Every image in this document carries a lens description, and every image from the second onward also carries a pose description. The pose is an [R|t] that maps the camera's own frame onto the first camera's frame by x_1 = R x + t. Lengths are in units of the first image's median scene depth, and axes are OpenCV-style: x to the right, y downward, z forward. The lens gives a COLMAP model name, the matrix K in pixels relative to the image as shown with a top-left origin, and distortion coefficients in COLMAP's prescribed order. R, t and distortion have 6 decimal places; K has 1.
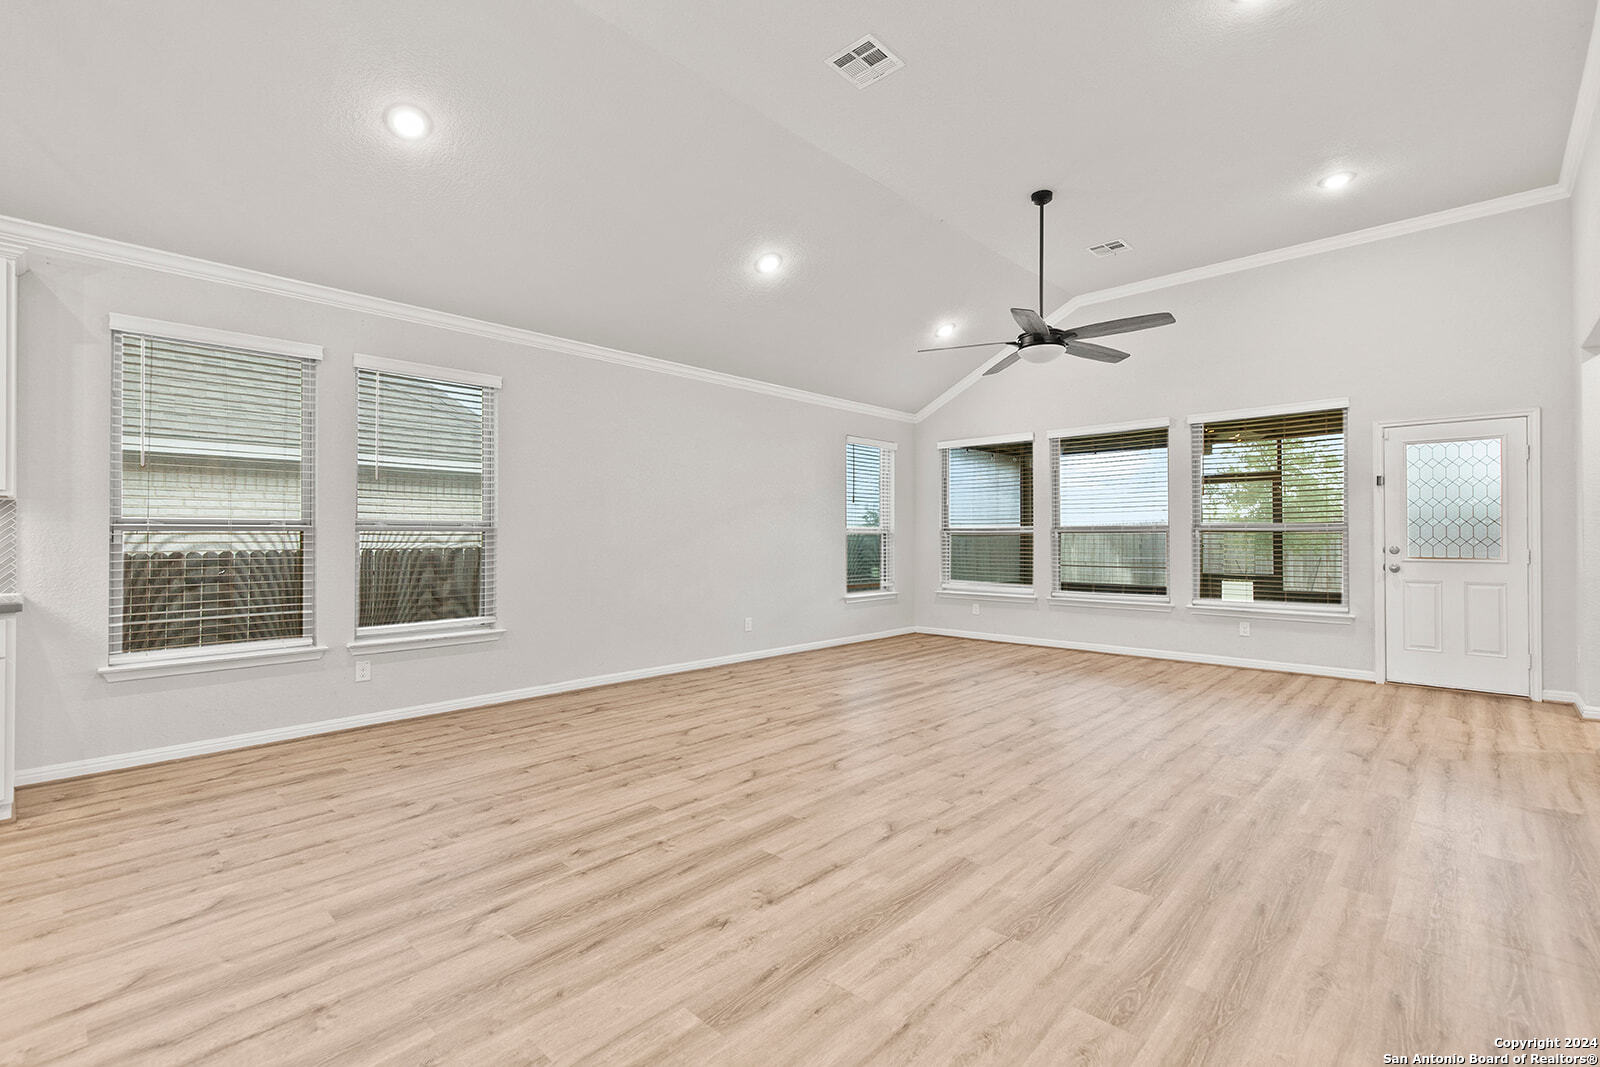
lens RADIAL K [[721.7, 0, 811.5], [0, 721.7, 527.9], [0, 0, 1]] dist [0.011066, -0.000664]
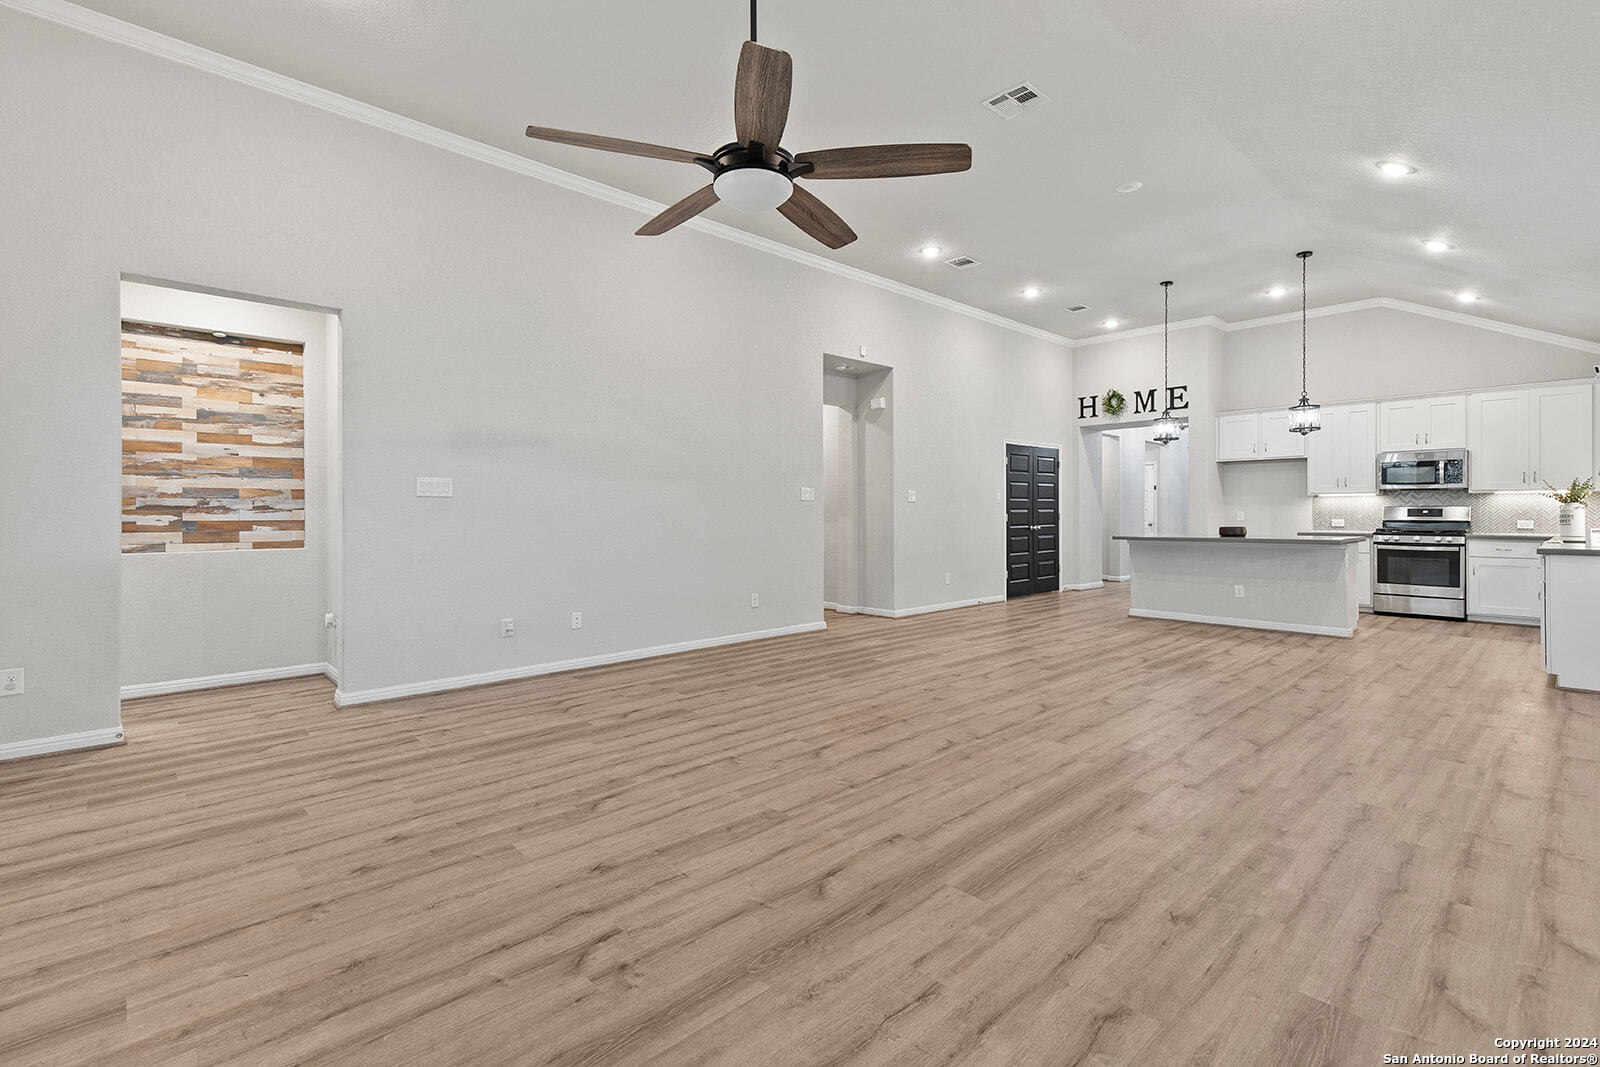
lens RADIAL K [[721.7, 0, 802.7], [0, 721.7, 522.8], [0, 0, 1]] dist [0.011066, -0.000664]
pose [[-0.997156, 0.002678, 0.075313, 0.290195], [0.002957, 0.999989, 0.003586, 0.023525], [-0.075302, 0.003799, -0.997154, 1.922534]]
